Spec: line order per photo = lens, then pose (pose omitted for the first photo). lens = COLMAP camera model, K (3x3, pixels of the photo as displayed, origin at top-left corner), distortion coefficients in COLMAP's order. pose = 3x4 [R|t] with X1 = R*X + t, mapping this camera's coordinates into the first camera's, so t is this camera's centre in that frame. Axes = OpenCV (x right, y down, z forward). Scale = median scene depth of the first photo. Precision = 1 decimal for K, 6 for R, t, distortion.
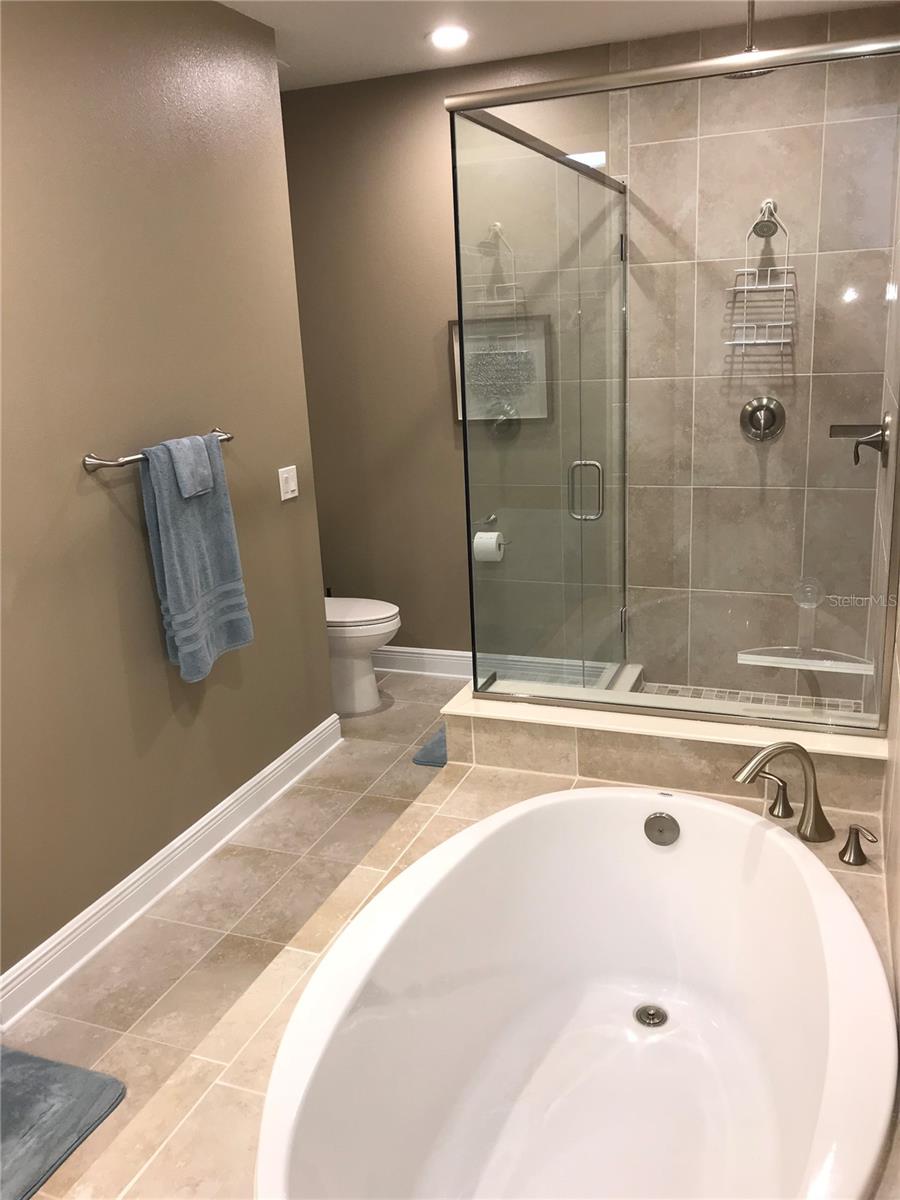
lens RADIAL K [[995.8, 0, 450.6], [0, 995.8, 597.5], [0, 0, 1]] dist [0.015142, -0.017742]
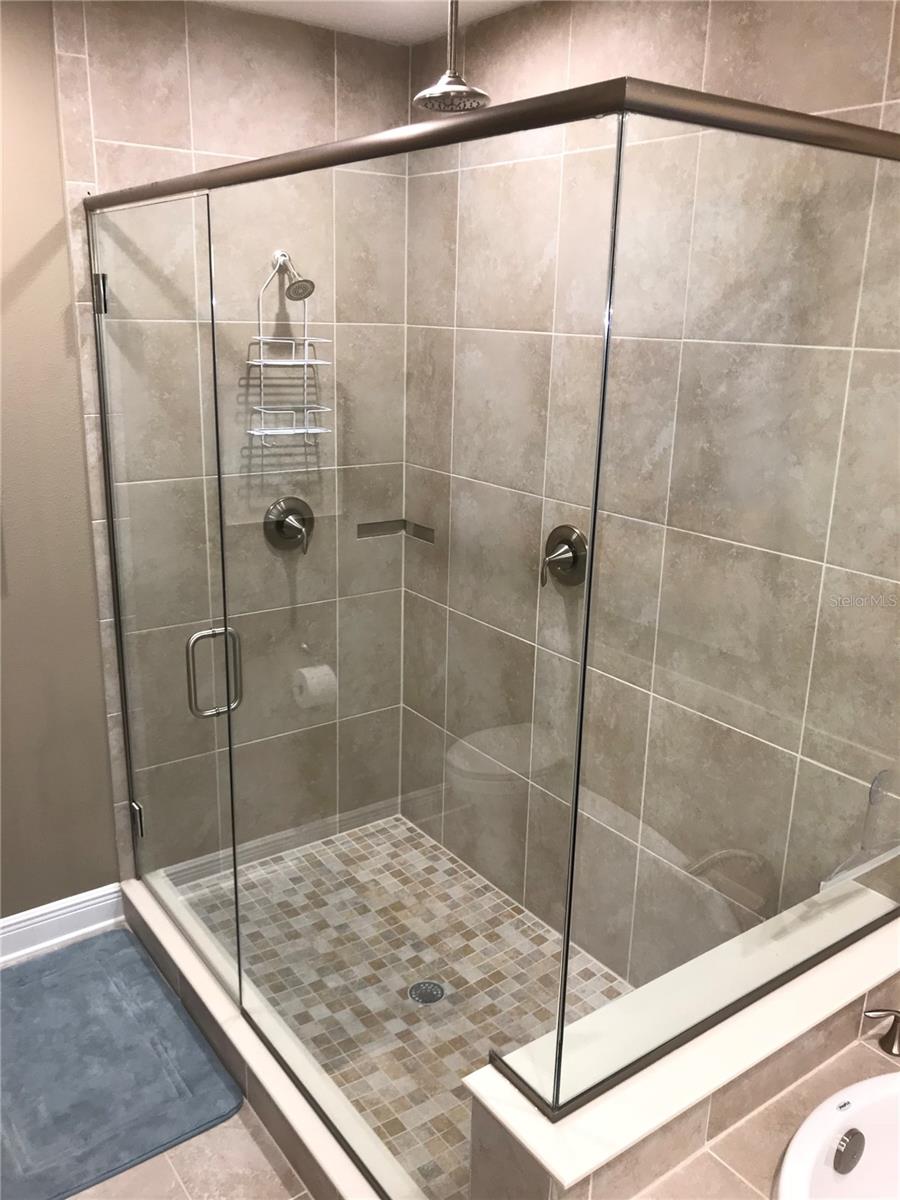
lens RADIAL K [[995.8, 0, 449.9], [0, 995.8, 605.6], [0, 0, 1]] dist [0.015142, -0.017742]
pose [[0.539179, -0.182874, 0.822097, -0.288335], [0.173858, 0.979284, 0.103814, -0.177621], [-0.824051, 0.086954, 0.559803, 0.459141]]
